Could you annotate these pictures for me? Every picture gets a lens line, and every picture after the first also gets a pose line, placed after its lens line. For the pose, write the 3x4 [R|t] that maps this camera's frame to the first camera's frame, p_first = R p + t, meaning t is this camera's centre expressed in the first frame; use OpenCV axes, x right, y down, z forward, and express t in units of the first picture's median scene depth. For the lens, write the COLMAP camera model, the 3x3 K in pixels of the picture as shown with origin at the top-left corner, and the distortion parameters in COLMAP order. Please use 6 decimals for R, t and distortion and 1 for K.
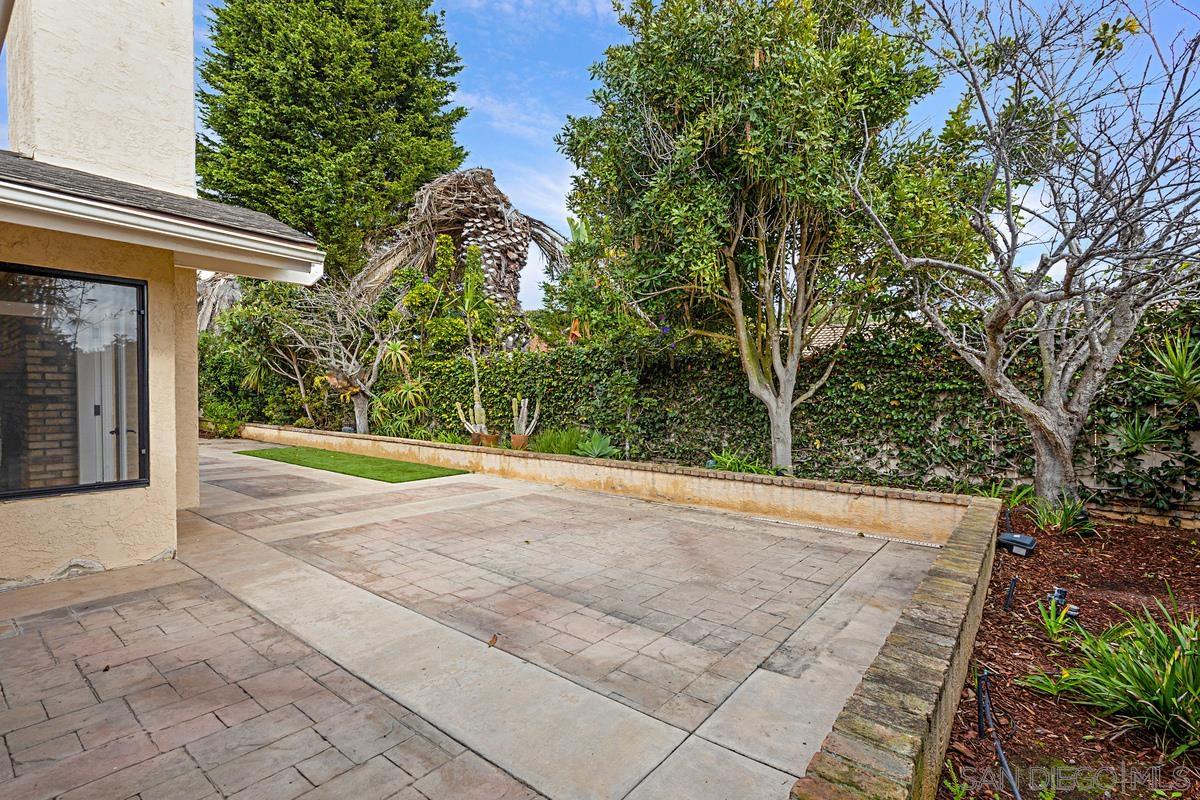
lens RADIAL K [[547.4, 0, 604.0], [0, 547.4, 400.7], [0, 0, 1]] dist [-0.001235, -0.001021]
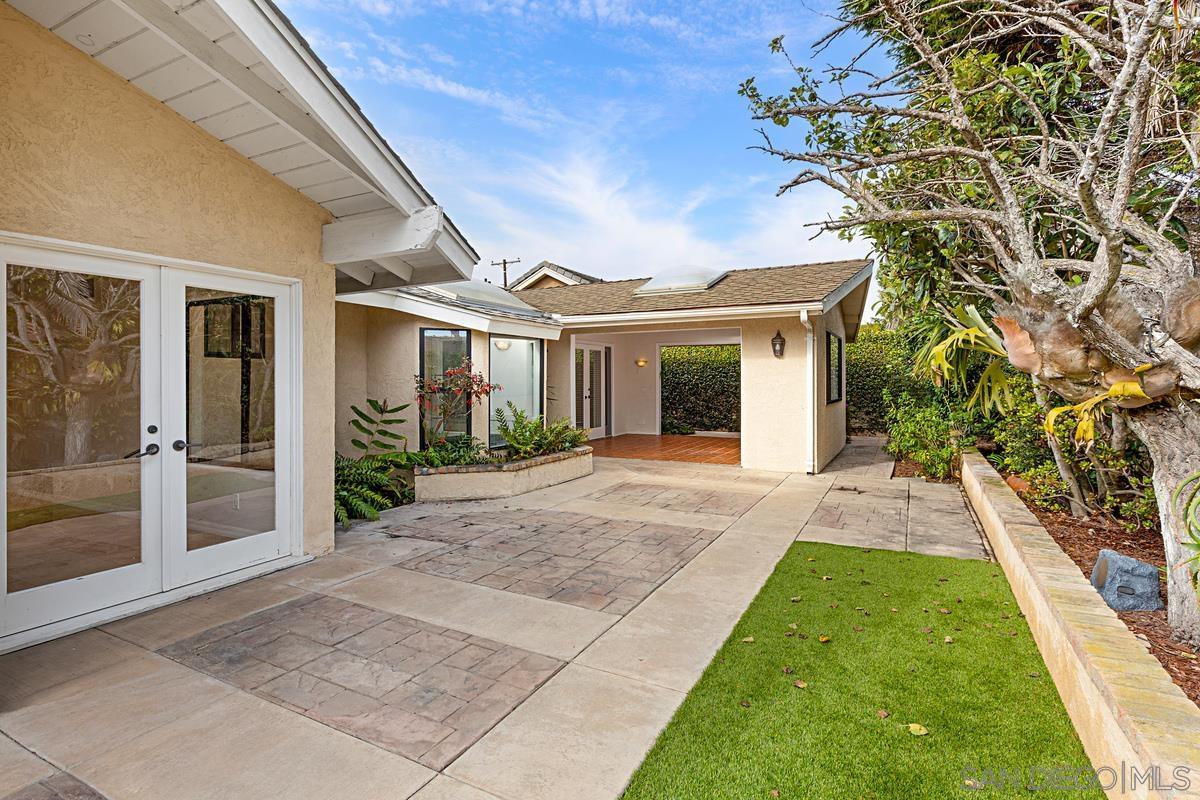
lens RADIAL K [[580.3, 0, 603.7], [0, 580.3, 377.9], [0, 0, 1]] dist [0.003610, 0.000204]
pose [[0.192546, -0.007470, -0.981259, -0.863337], [-0.012430, 0.999872, -0.010051, -0.055901], [0.981209, 0.014132, 0.192429, 2.339996]]
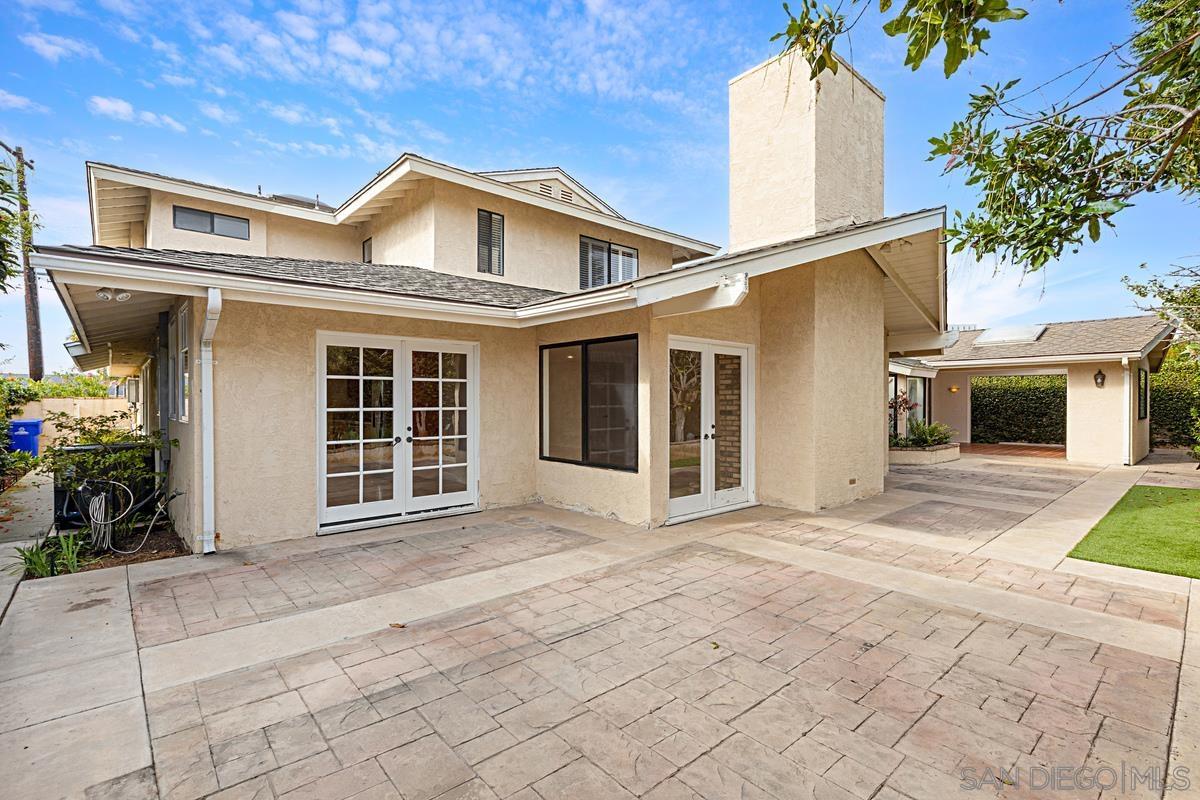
lens RADIAL K [[547.4, 0, 604.7], [0, 547.4, 404.9], [0, 0, 1]] dist [-0.001235, -0.001021]
pose [[-0.165580, 0.000758, -0.986196, 0.625732], [-0.015931, 0.999867, 0.003444, -0.029756], [0.986068, 0.016281, -0.165546, 1.160842]]
